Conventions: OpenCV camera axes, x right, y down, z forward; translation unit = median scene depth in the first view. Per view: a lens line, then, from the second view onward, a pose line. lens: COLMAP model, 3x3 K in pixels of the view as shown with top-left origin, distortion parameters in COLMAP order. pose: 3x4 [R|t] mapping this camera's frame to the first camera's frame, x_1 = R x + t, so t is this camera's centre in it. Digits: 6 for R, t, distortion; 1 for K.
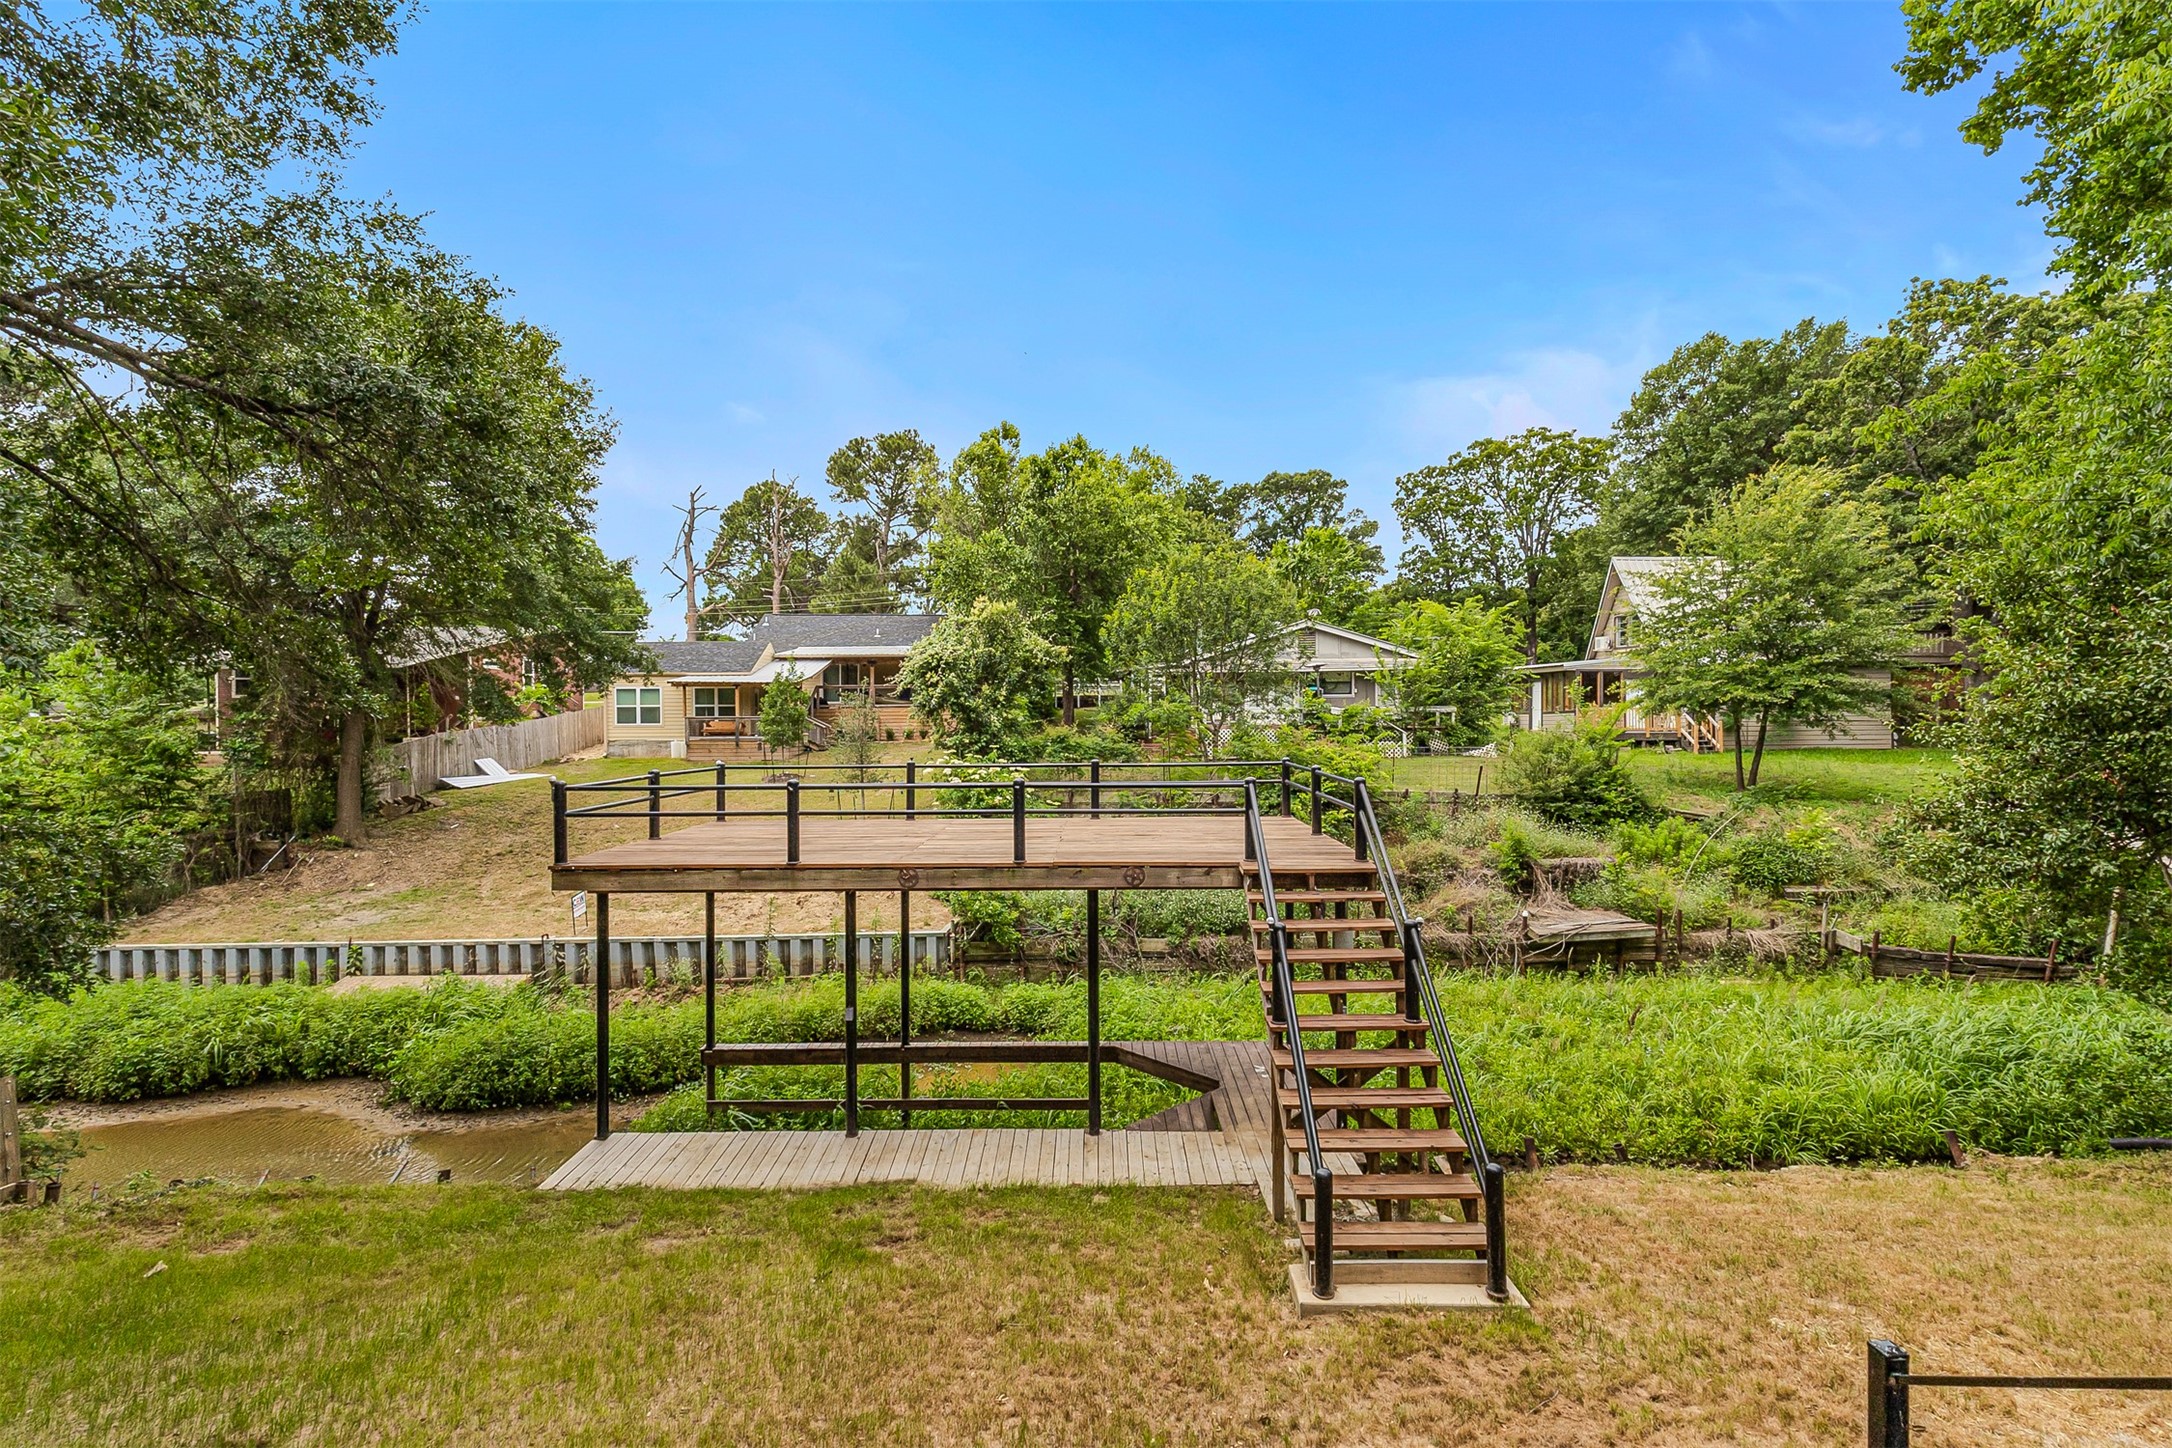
lens RADIAL K [[1016.5, 0, 1094.6], [0, 1016.5, 724.1], [0, 0, 1]] dist [0.025969, -0.001449]
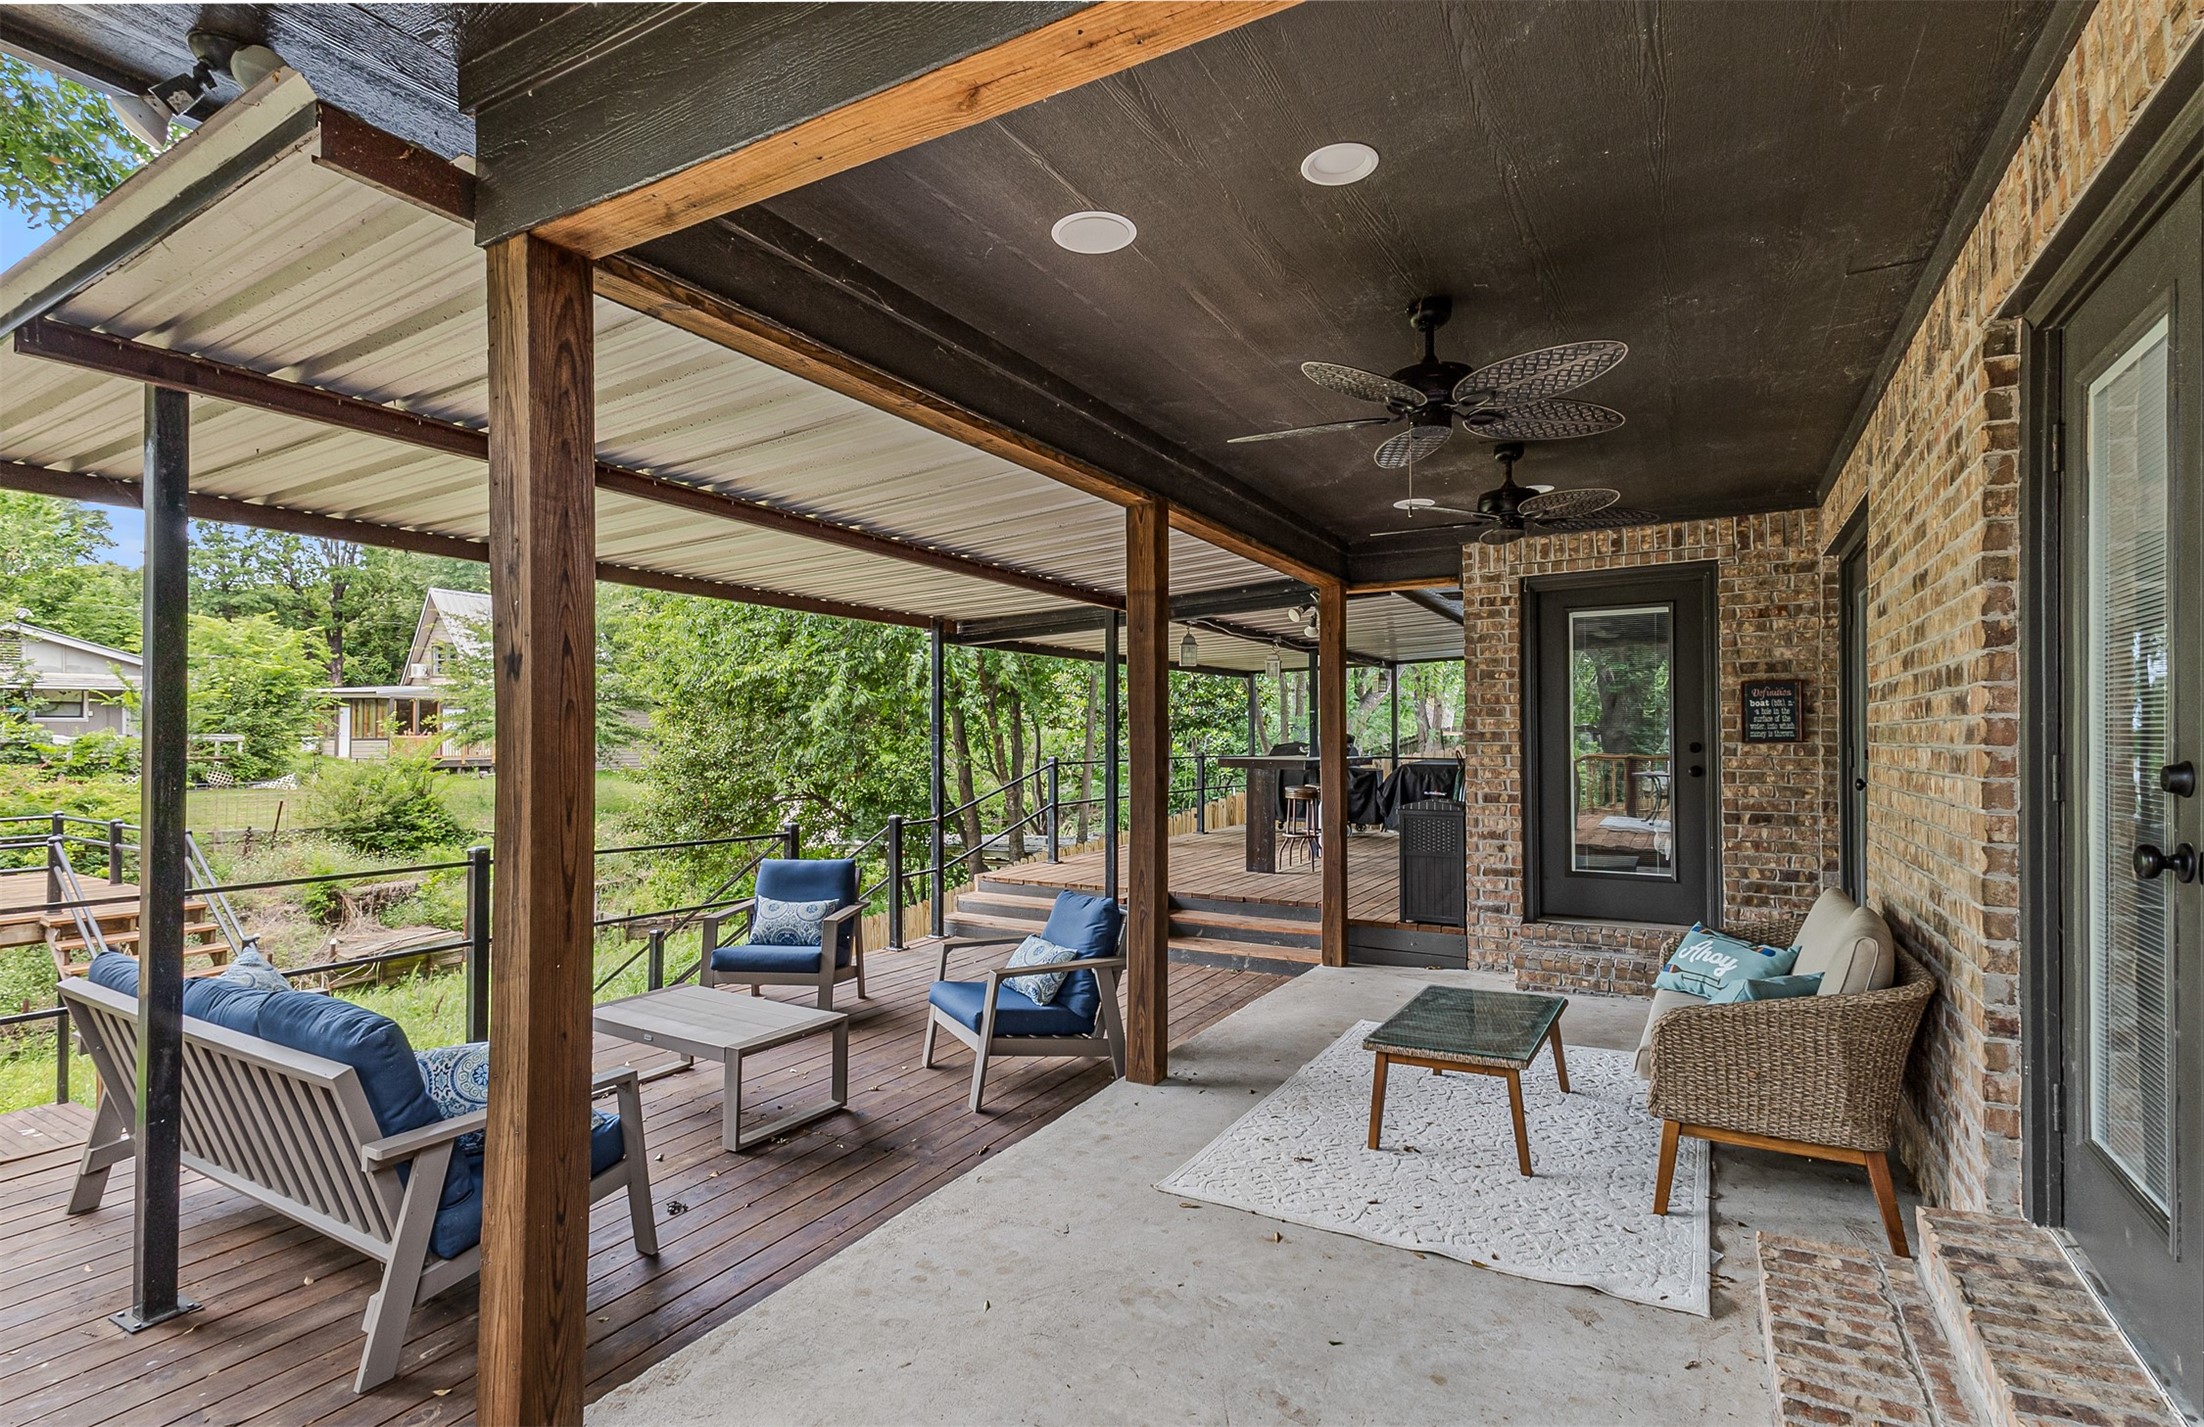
lens RADIAL K [[1011.9, 0, 1109.3], [0, 1011.9, 728.5], [0, 0, 1]] dist [0.013216, -0.000314]
pose [[0.492630, 0.011671, 0.870160, -0.064126], [-0.000574, 0.999914, -0.013087, -0.012753], [-0.870239, 0.005948, 0.492595, -0.134682]]
